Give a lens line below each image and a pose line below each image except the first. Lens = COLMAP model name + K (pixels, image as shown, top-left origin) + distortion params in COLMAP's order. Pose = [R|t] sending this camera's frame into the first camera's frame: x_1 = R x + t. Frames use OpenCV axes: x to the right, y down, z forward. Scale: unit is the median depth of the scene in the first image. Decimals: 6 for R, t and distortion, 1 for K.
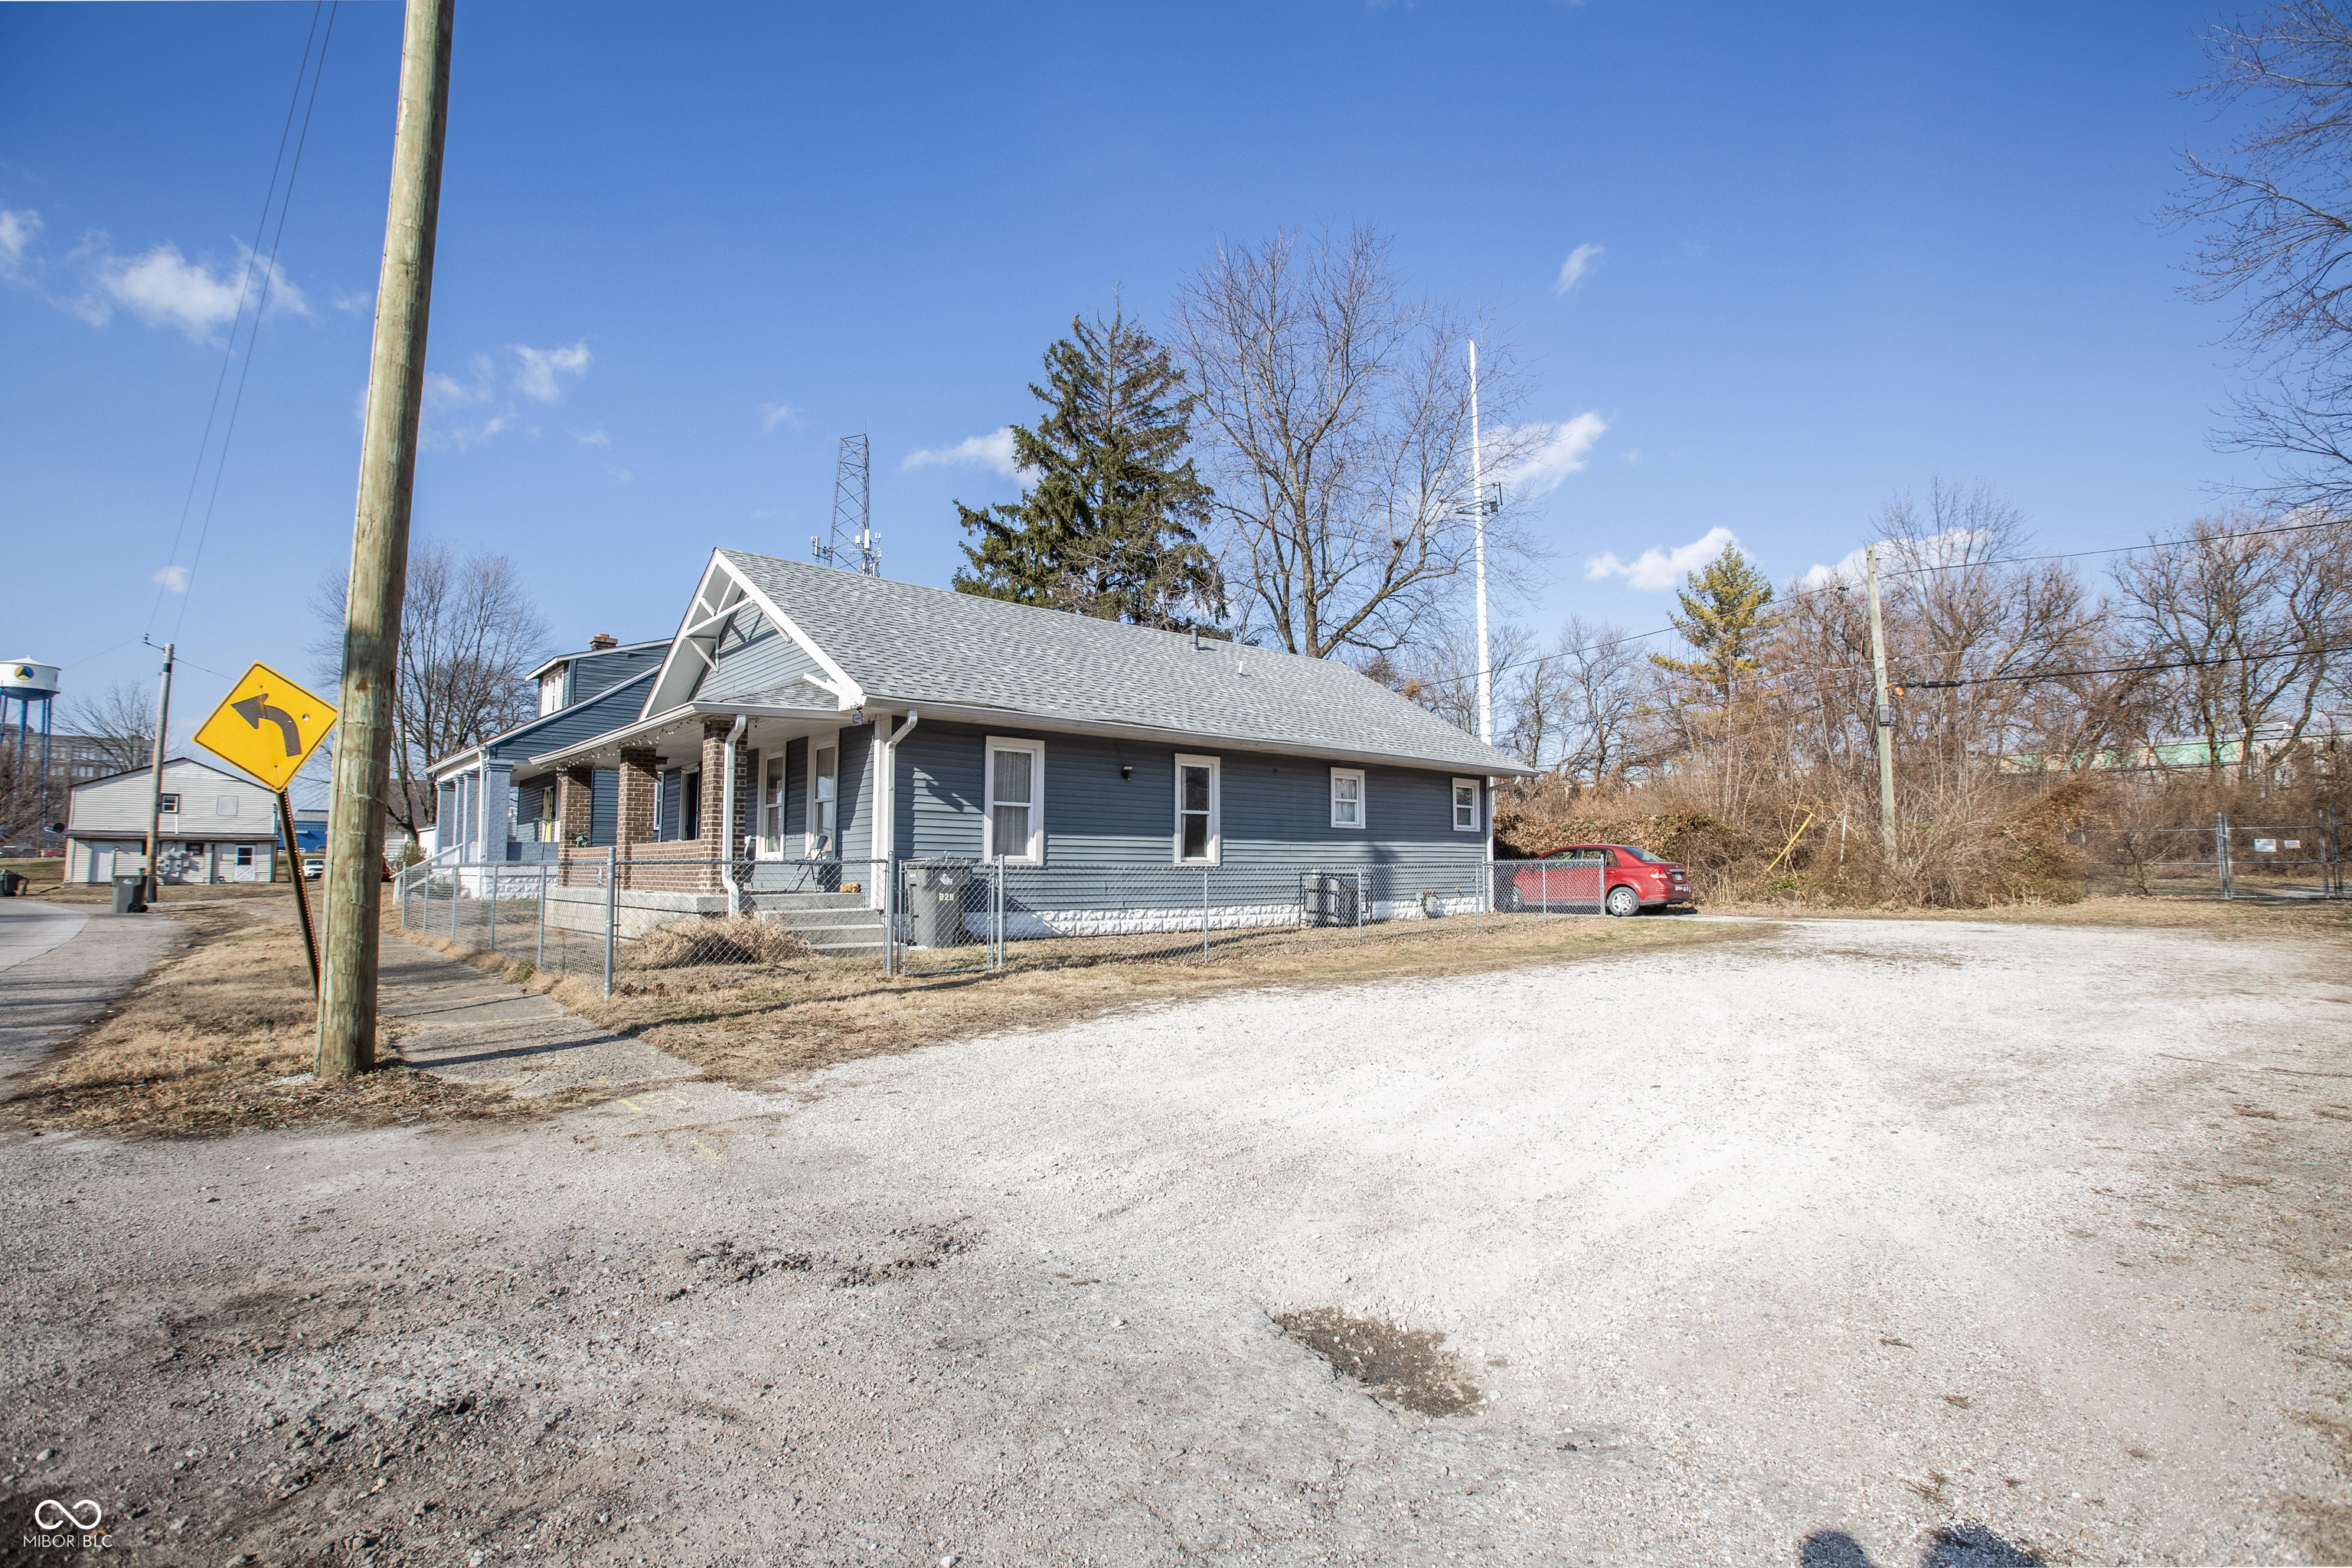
lens RADIAL K [[1085.2, 0, 1180.6], [0, 1085.2, 778.4], [0, 0, 1]] dist [-0.056716, 0.018345]
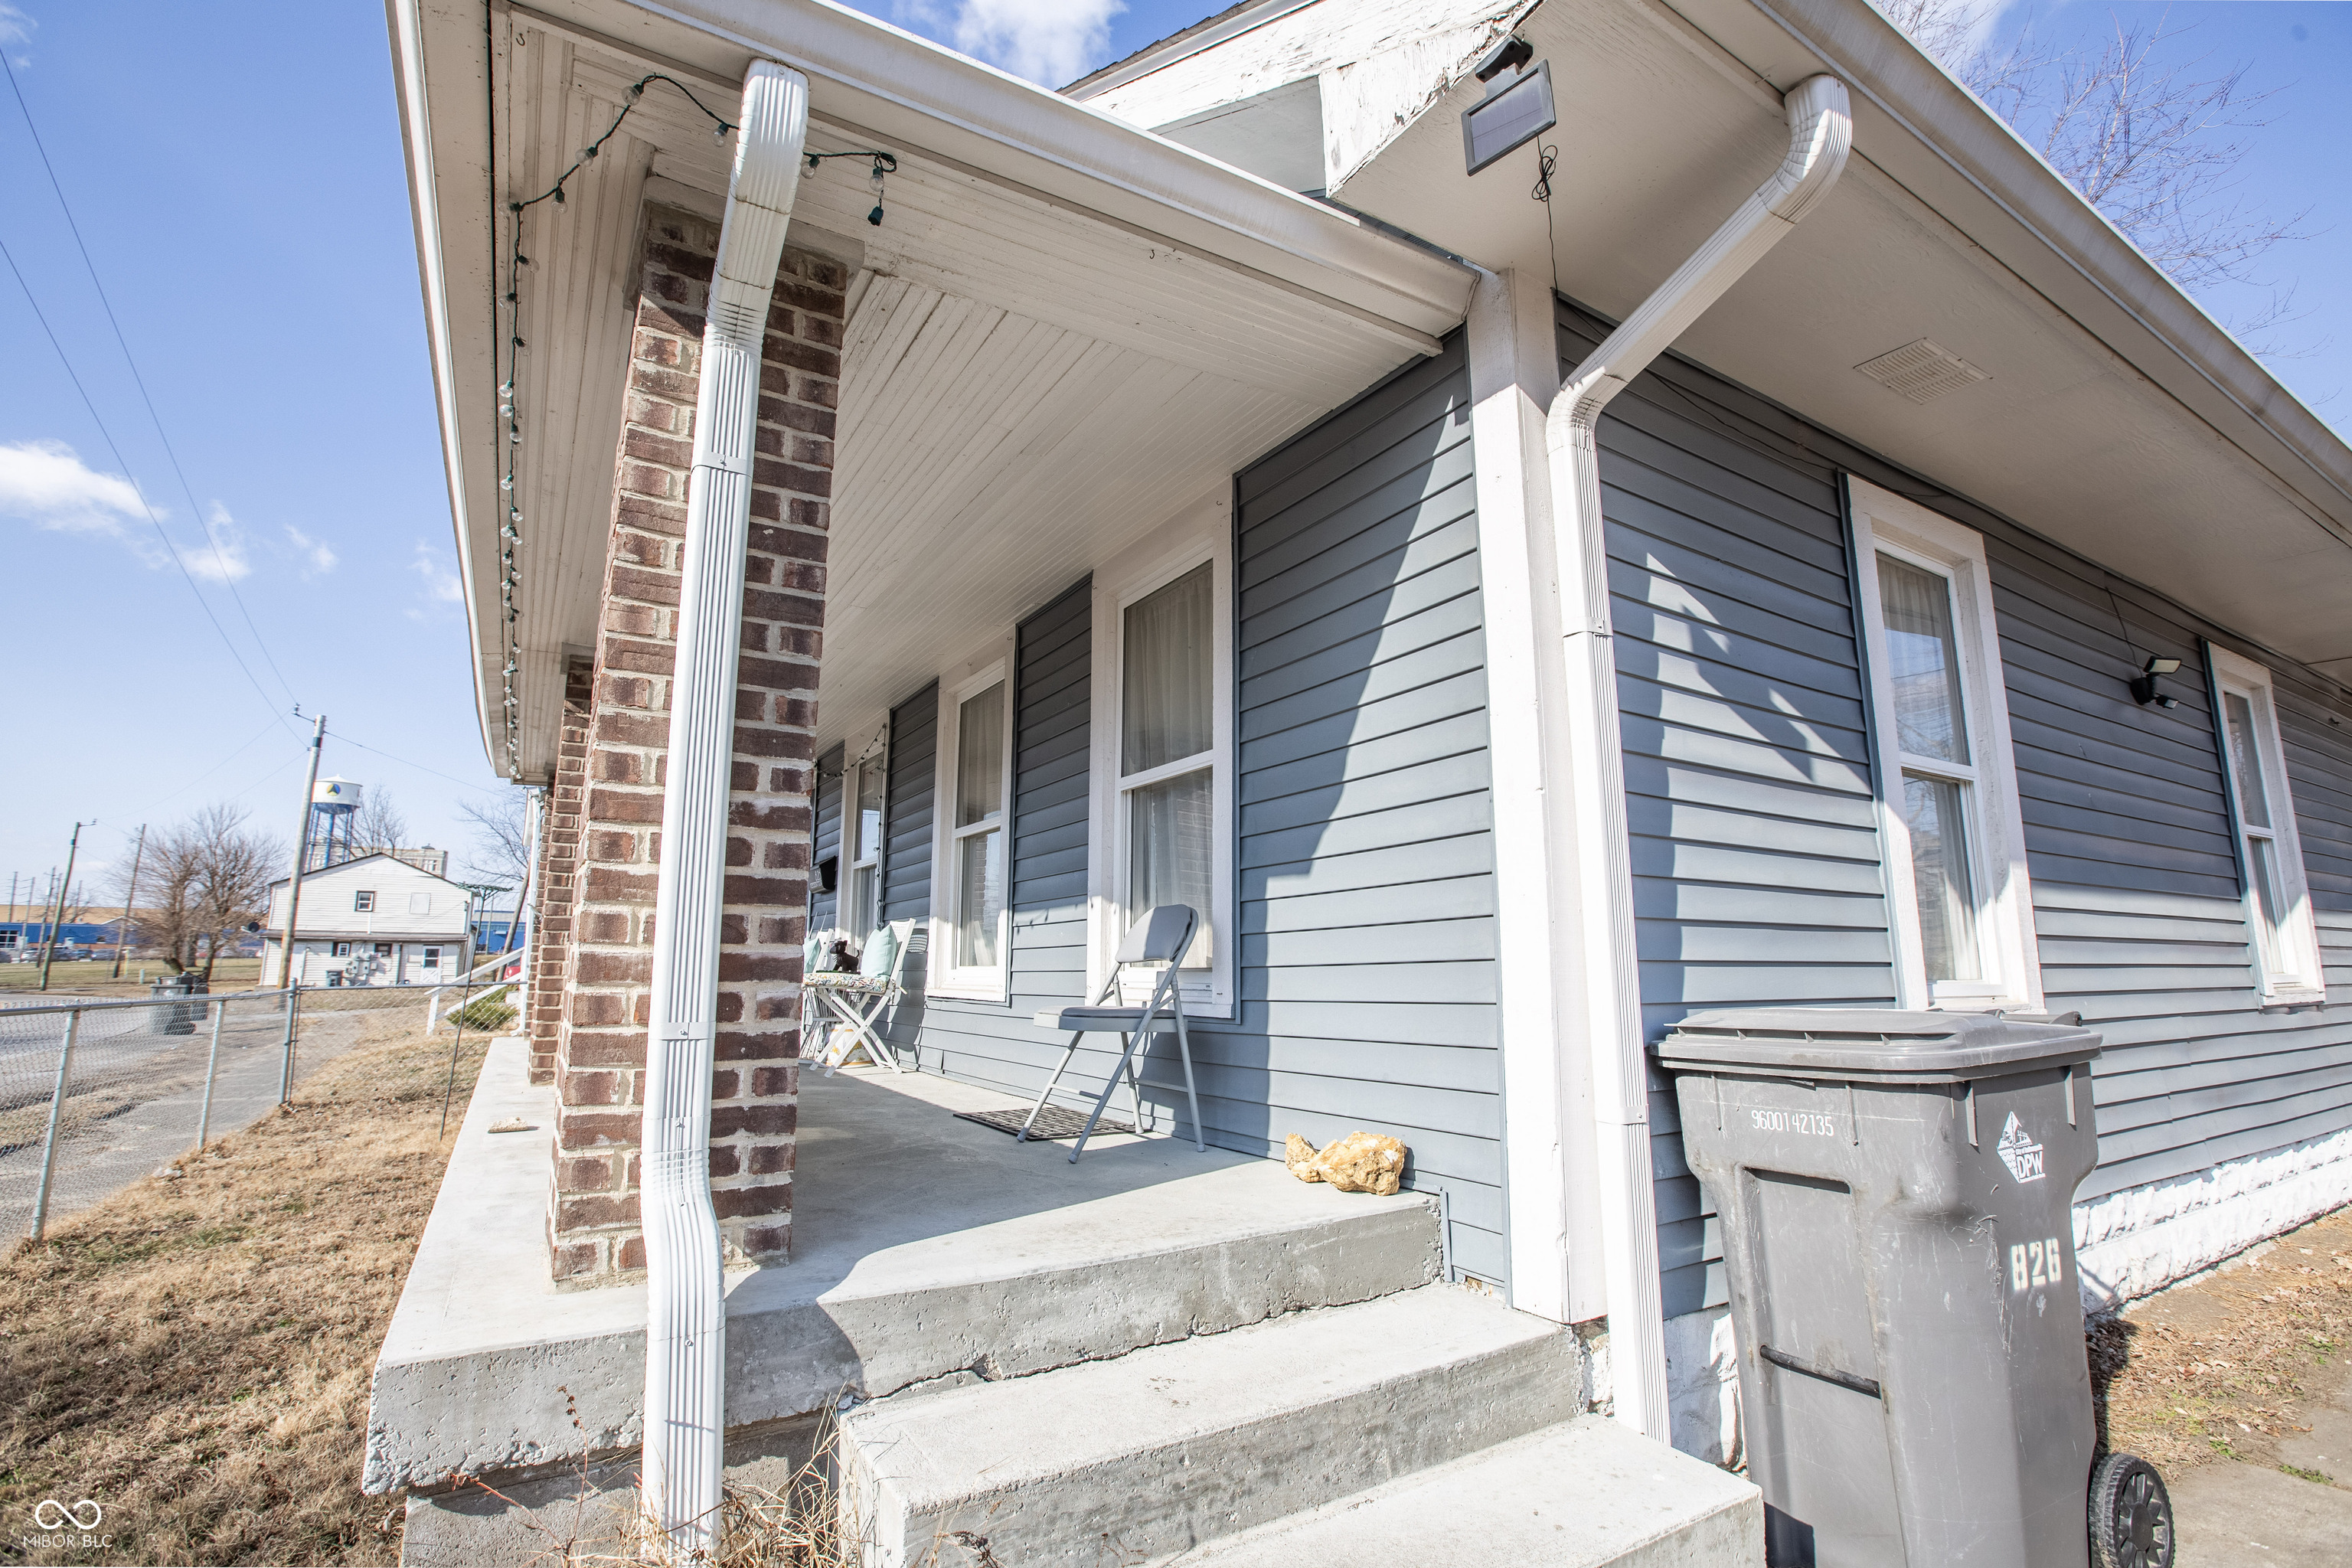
lens RADIAL K [[1085.2, 0, 1180.6], [0, 1085.2, 778.4], [0, 0, 1]] dist [-0.056716, 0.018345]
pose [[0.984129, -0.028982, -0.175073, -0.202732], [0.012786, 0.995590, -0.092940, 0.033589], [0.176995, 0.089227, 0.980159, 0.537977]]
